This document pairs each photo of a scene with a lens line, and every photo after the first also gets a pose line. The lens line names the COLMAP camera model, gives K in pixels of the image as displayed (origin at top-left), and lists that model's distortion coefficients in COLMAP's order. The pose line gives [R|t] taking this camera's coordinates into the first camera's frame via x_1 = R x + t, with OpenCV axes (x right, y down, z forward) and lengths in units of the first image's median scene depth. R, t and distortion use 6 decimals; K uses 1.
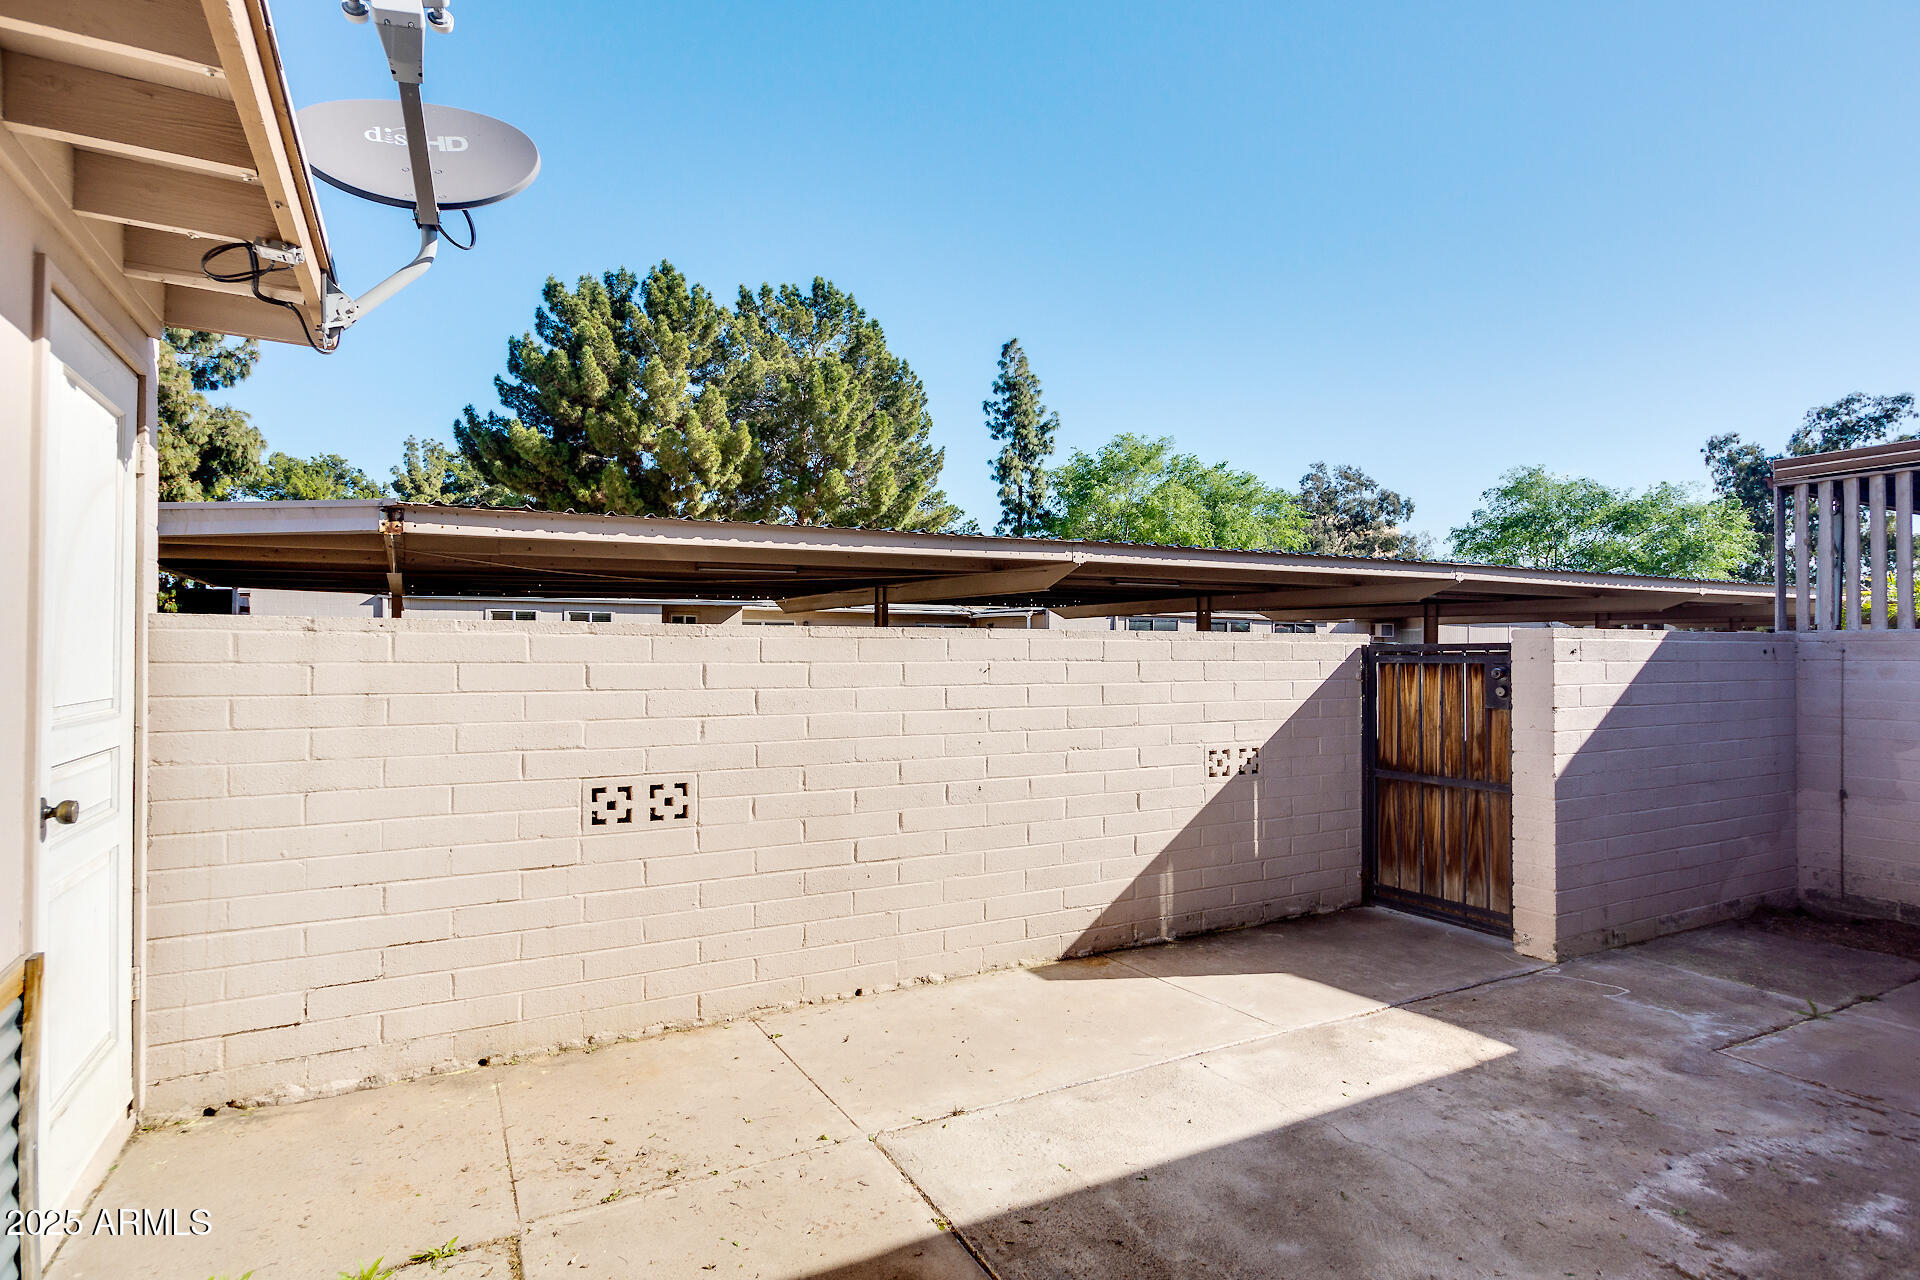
lens RADIAL K [[974.4, 0, 953.9], [0, 974.4, 631.5], [0, 0, 1]] dist [-0.000534, 0.007246]
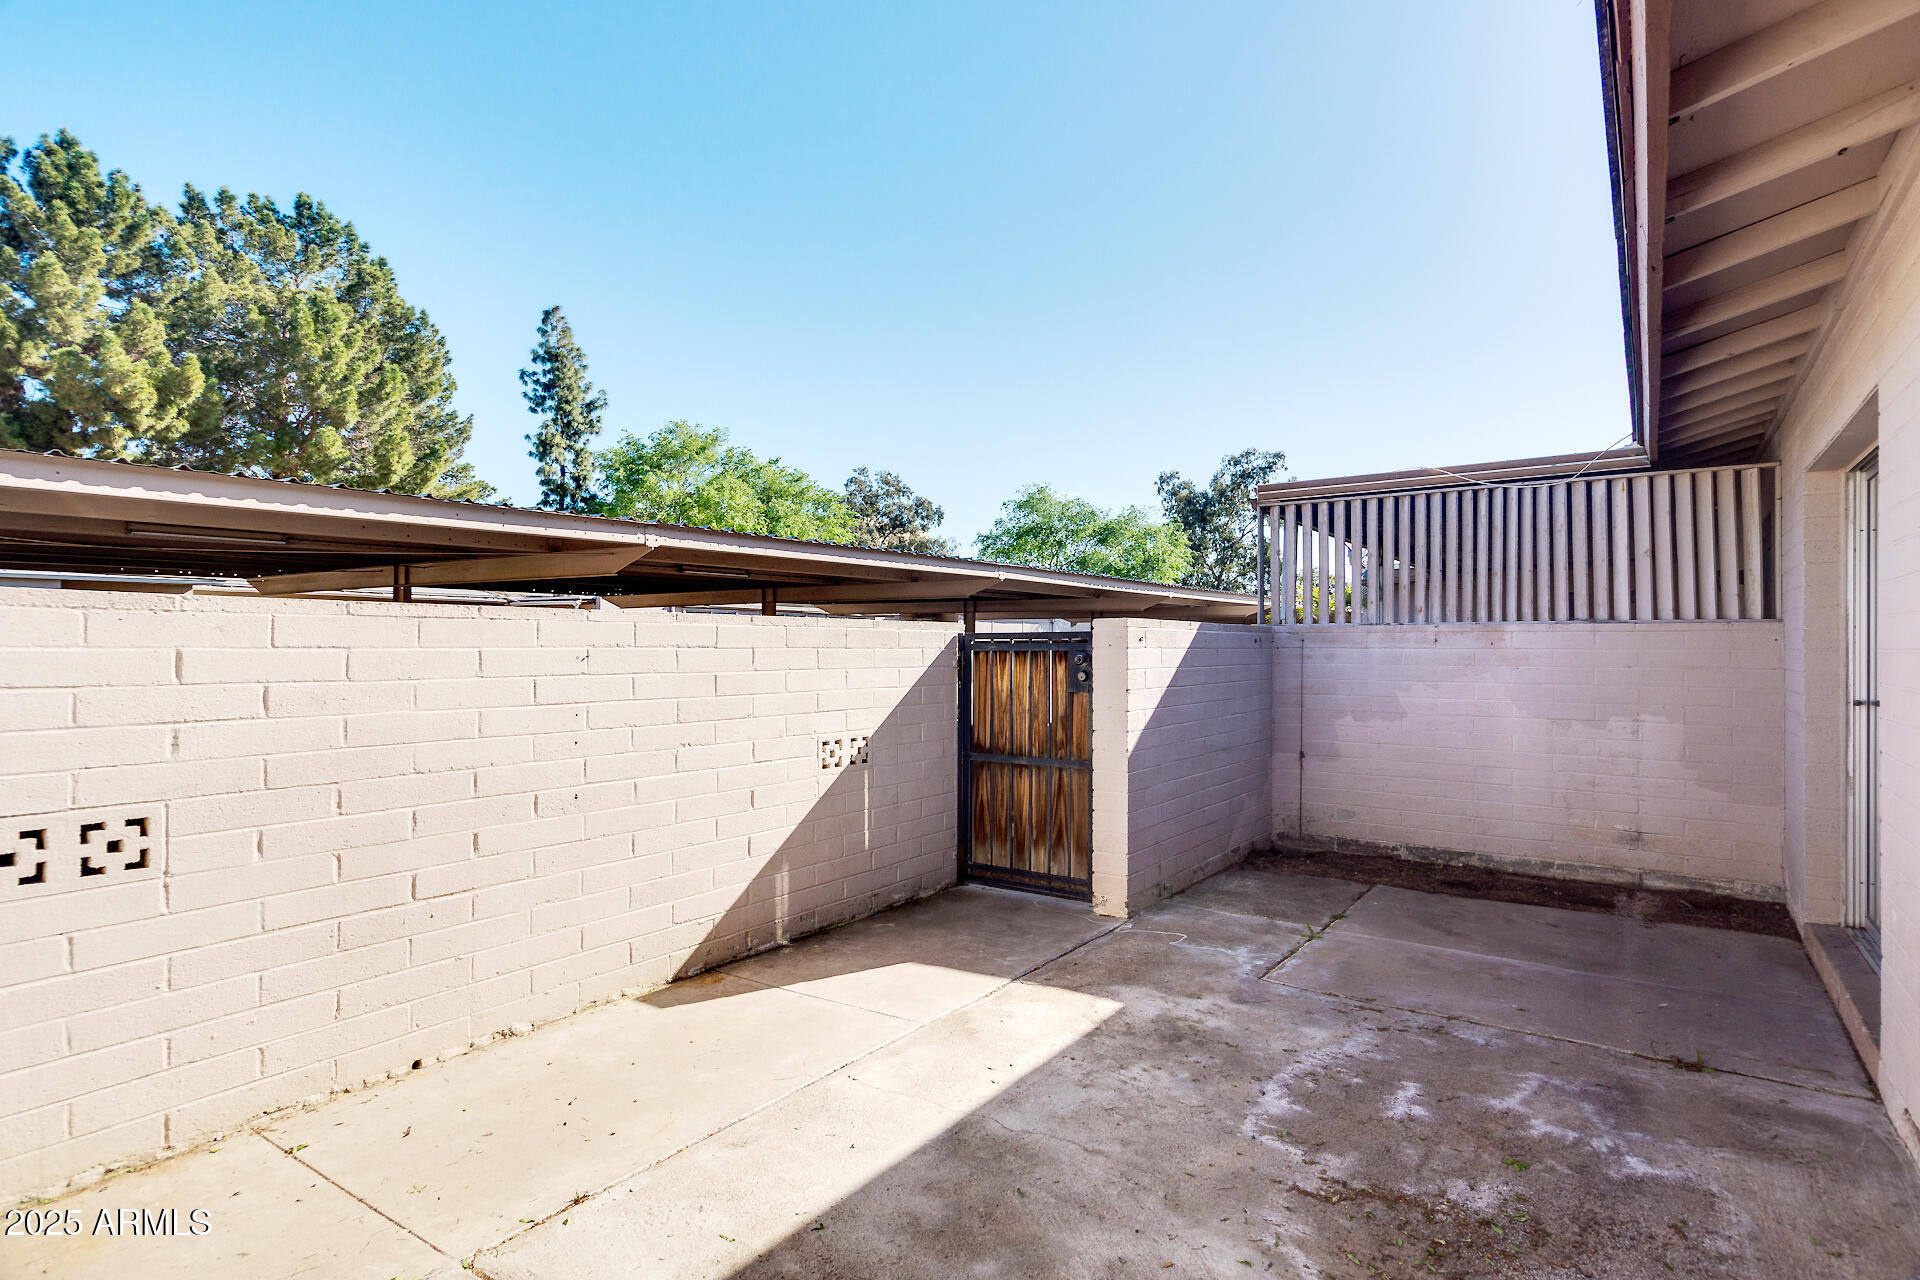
lens RADIAL K [[974.4, 0, 953.9], [0, 974.4, 631.5], [0, 0, 1]] dist [-0.000534, 0.007246]
pose [[0.899489, 0.007609, 0.436876, -0.042374], [-0.010716, 0.999932, 0.004648, 0.007727], [-0.436811, -0.008862, 0.899510, 0.077211]]
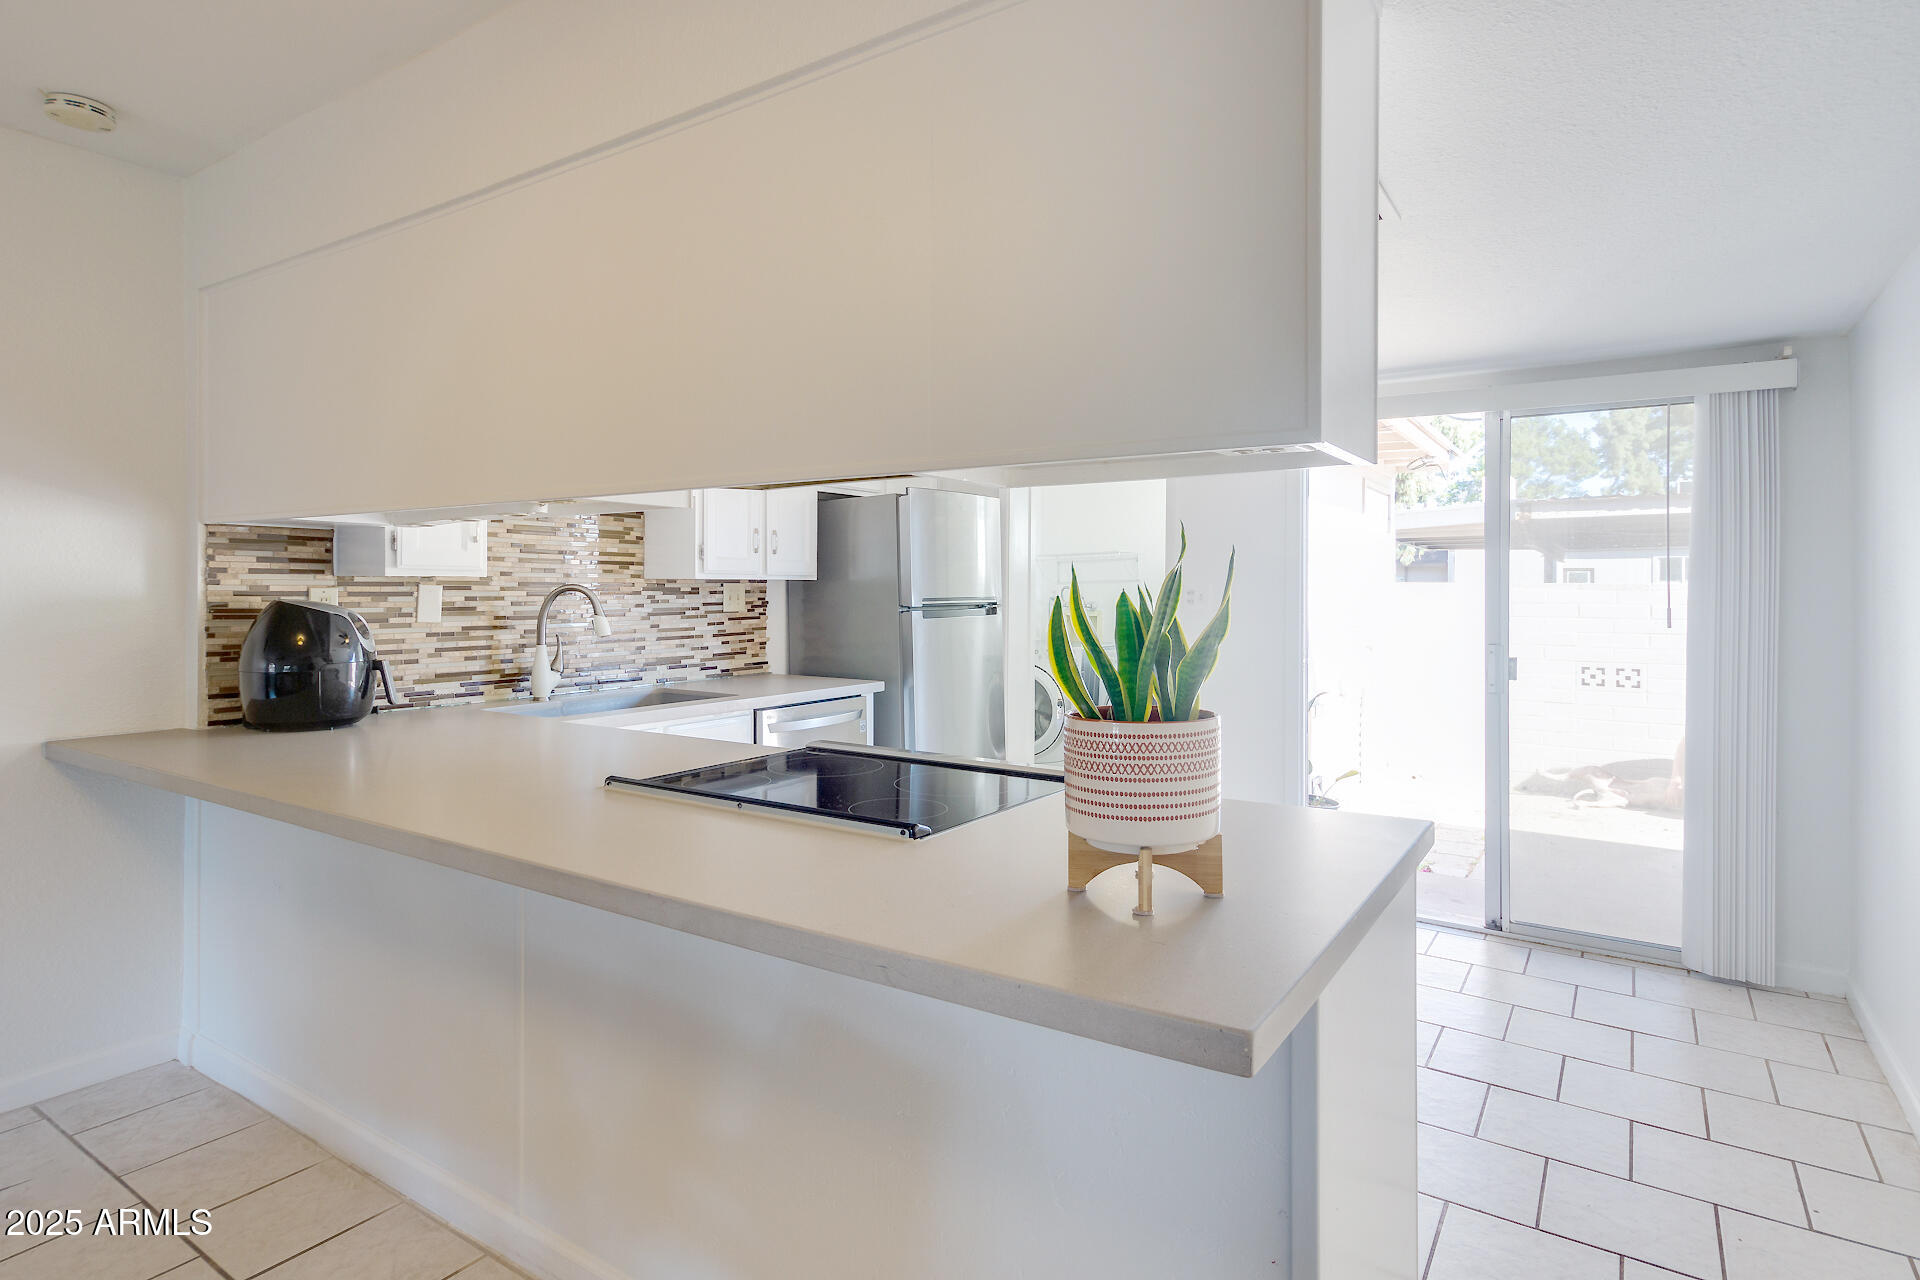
lens RADIAL K [[974.4, 0, 953.9], [0, 974.4, 631.5], [0, 0, 1]] dist [-0.000534, 0.007246]
pose [[0.446329, 0.032963, -0.894262, 0.575479], [0.018090, 0.998785, 0.045844, -0.016965], [0.894686, -0.036639, 0.445190, -0.708357]]
